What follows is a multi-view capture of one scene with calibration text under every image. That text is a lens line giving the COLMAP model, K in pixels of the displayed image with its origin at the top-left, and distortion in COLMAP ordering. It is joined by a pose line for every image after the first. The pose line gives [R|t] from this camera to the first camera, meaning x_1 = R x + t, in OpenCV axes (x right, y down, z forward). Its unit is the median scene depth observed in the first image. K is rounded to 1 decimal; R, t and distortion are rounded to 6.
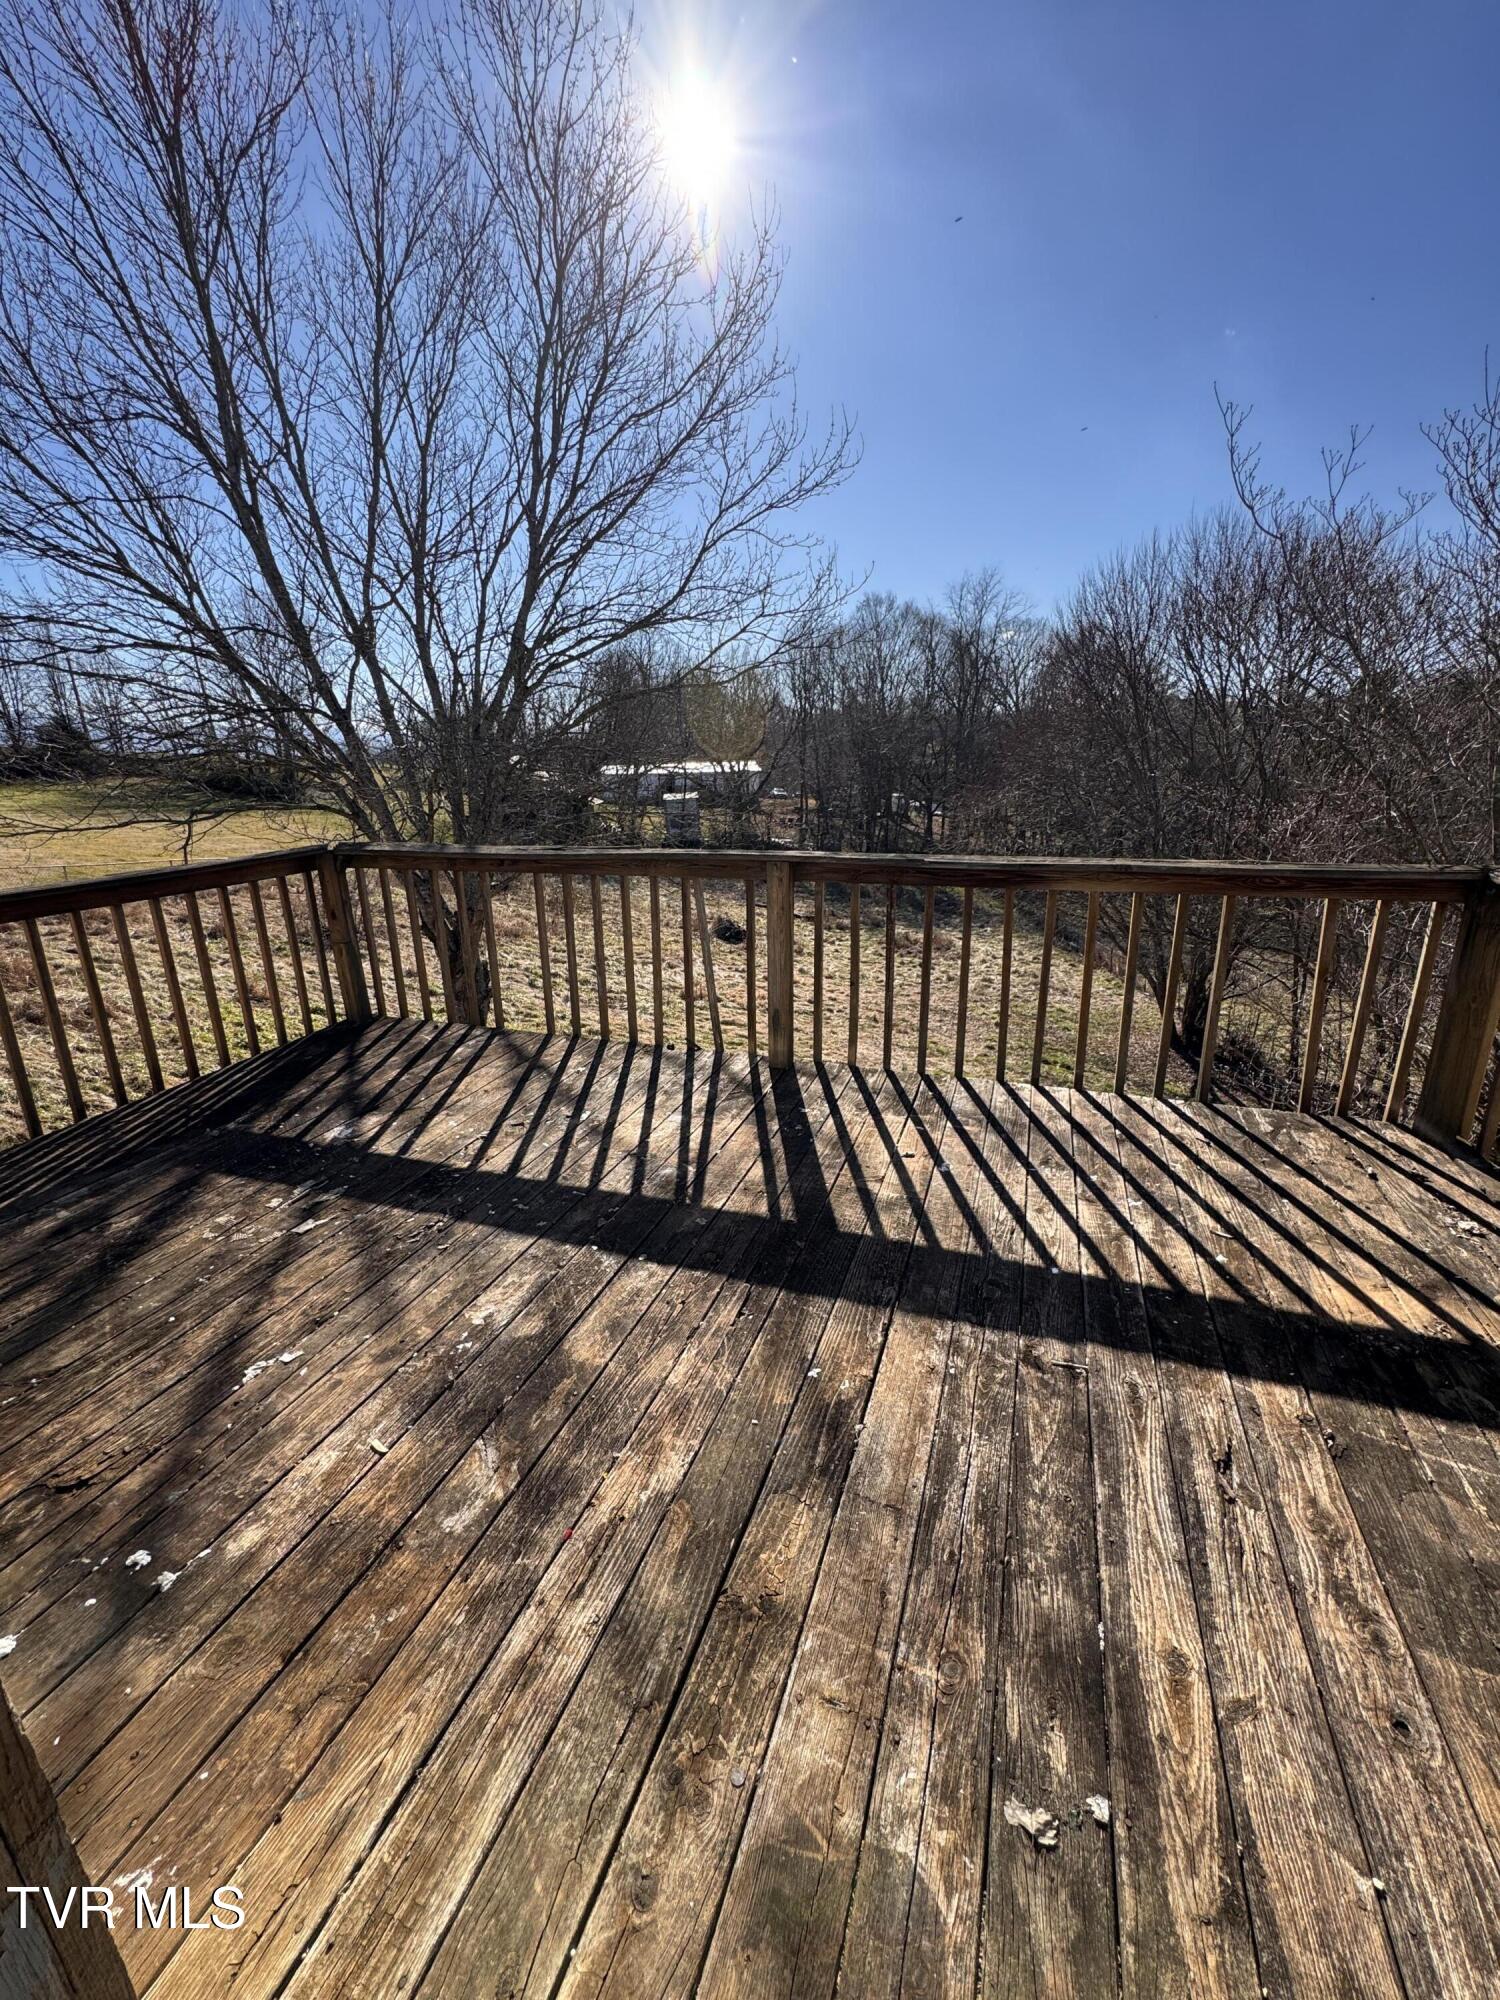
lens RADIAL K [[804.2, 0, 751.9], [0, 804.2, 1000.1], [0, 0, 1]] dist [-0.001866, -0.000031]
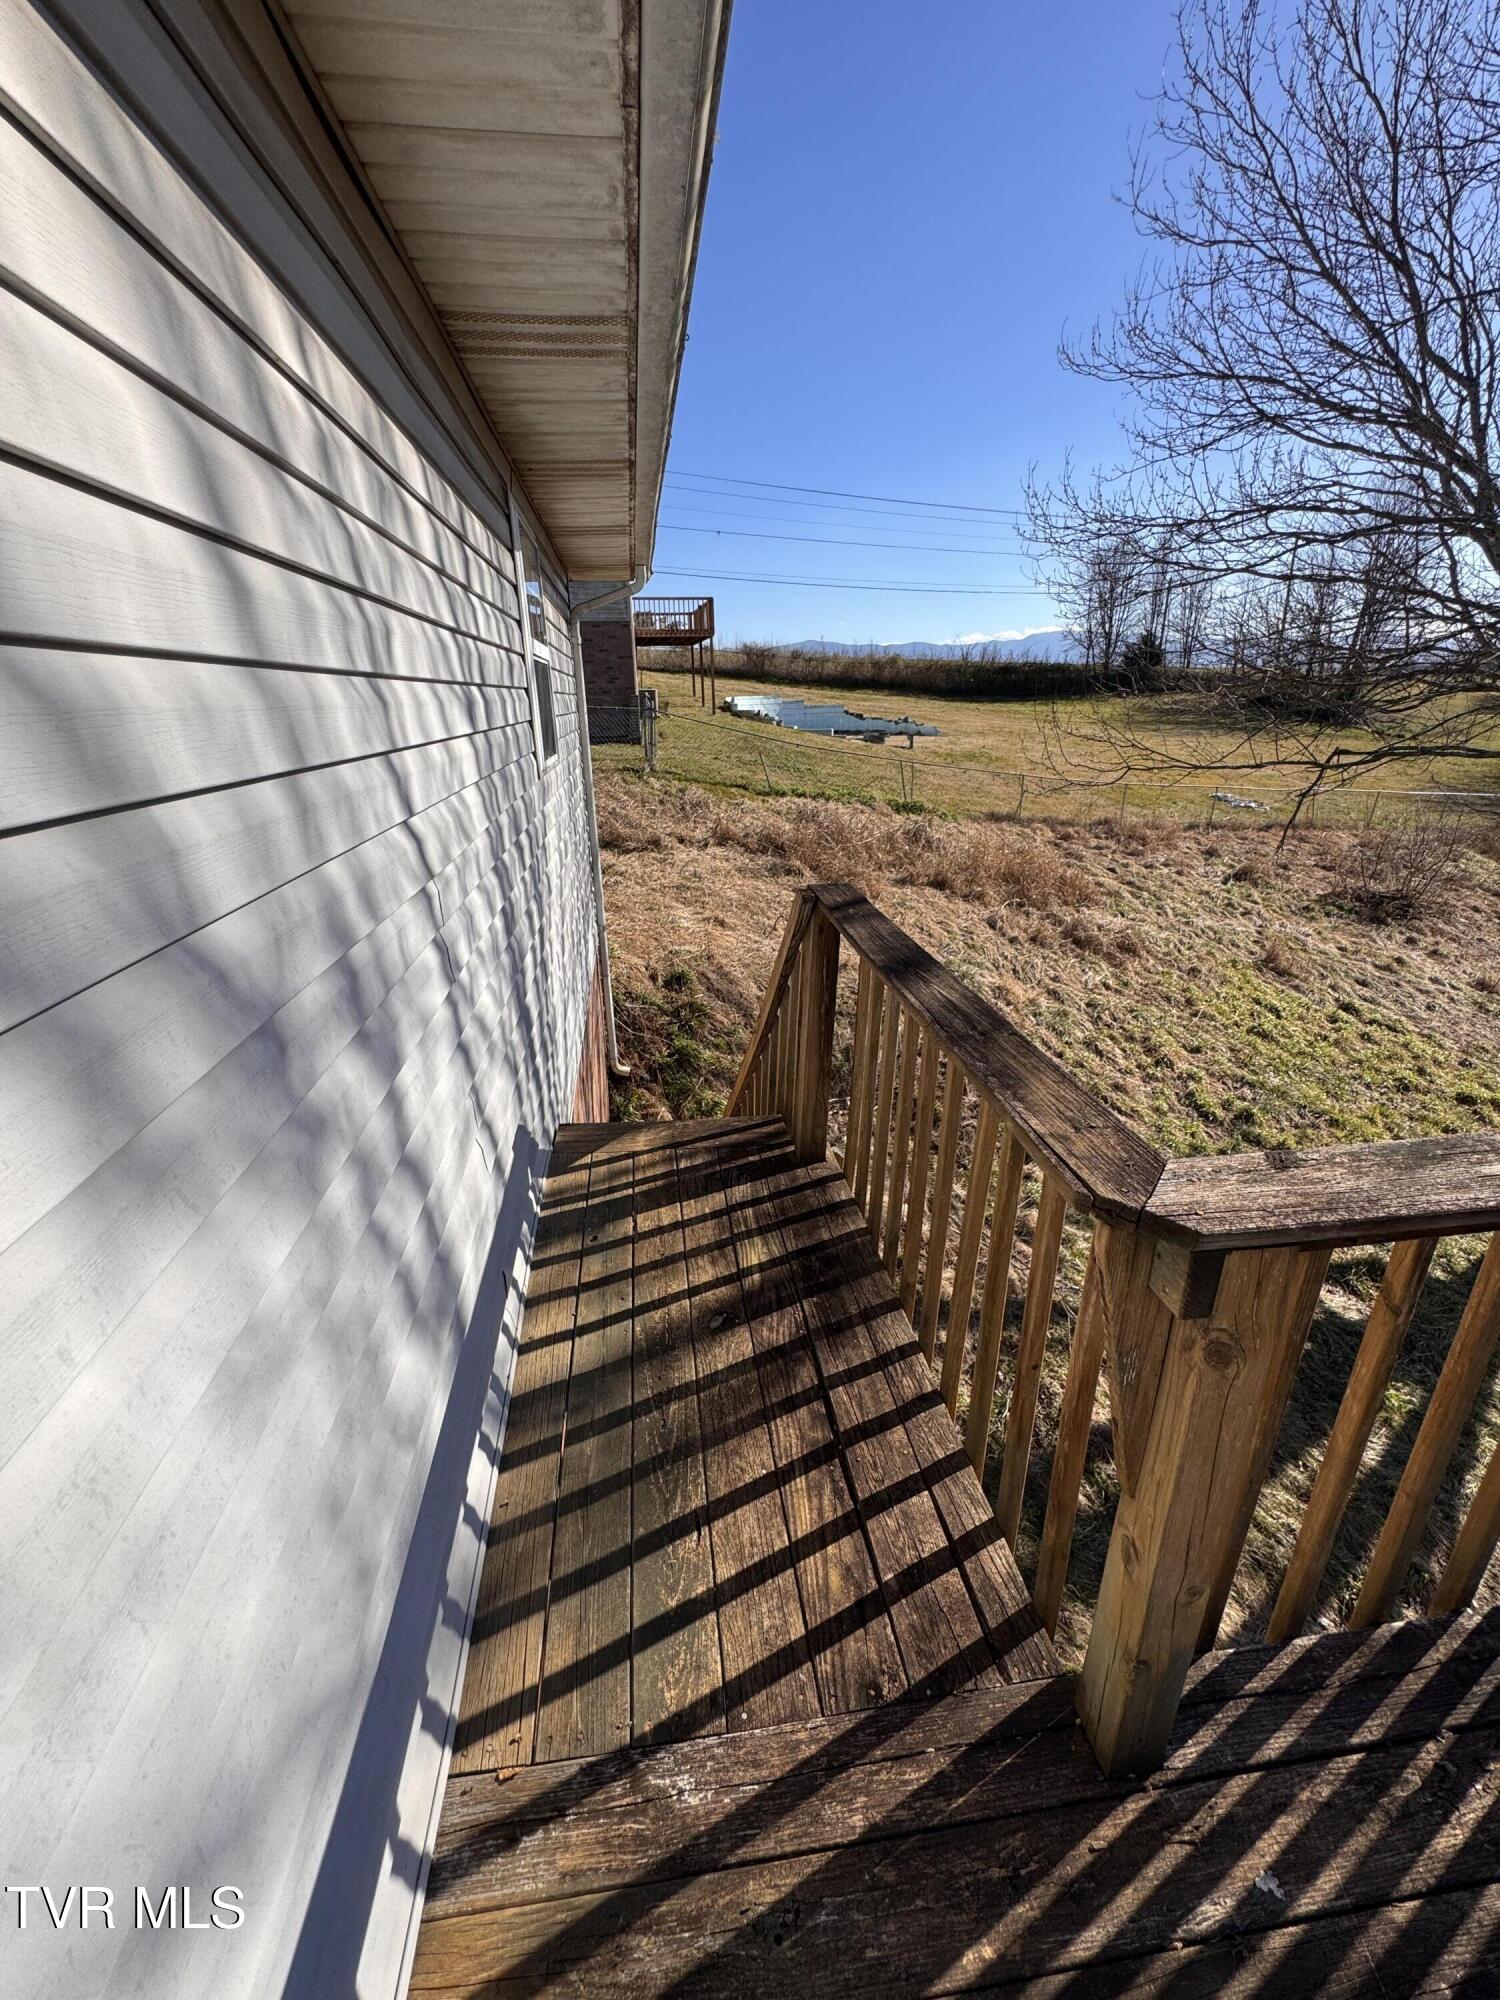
lens RADIAL K [[804.2, 0, 741.5], [0, 804.2, 992.3], [0, 0, 1]] dist [-0.001866, -0.000031]
pose [[0.456110, 0.321957, -0.829643, -0.227982], [-0.250416, 0.941026, 0.227511, -0.041074], [0.853965, 0.103985, 0.509835, 0.130284]]
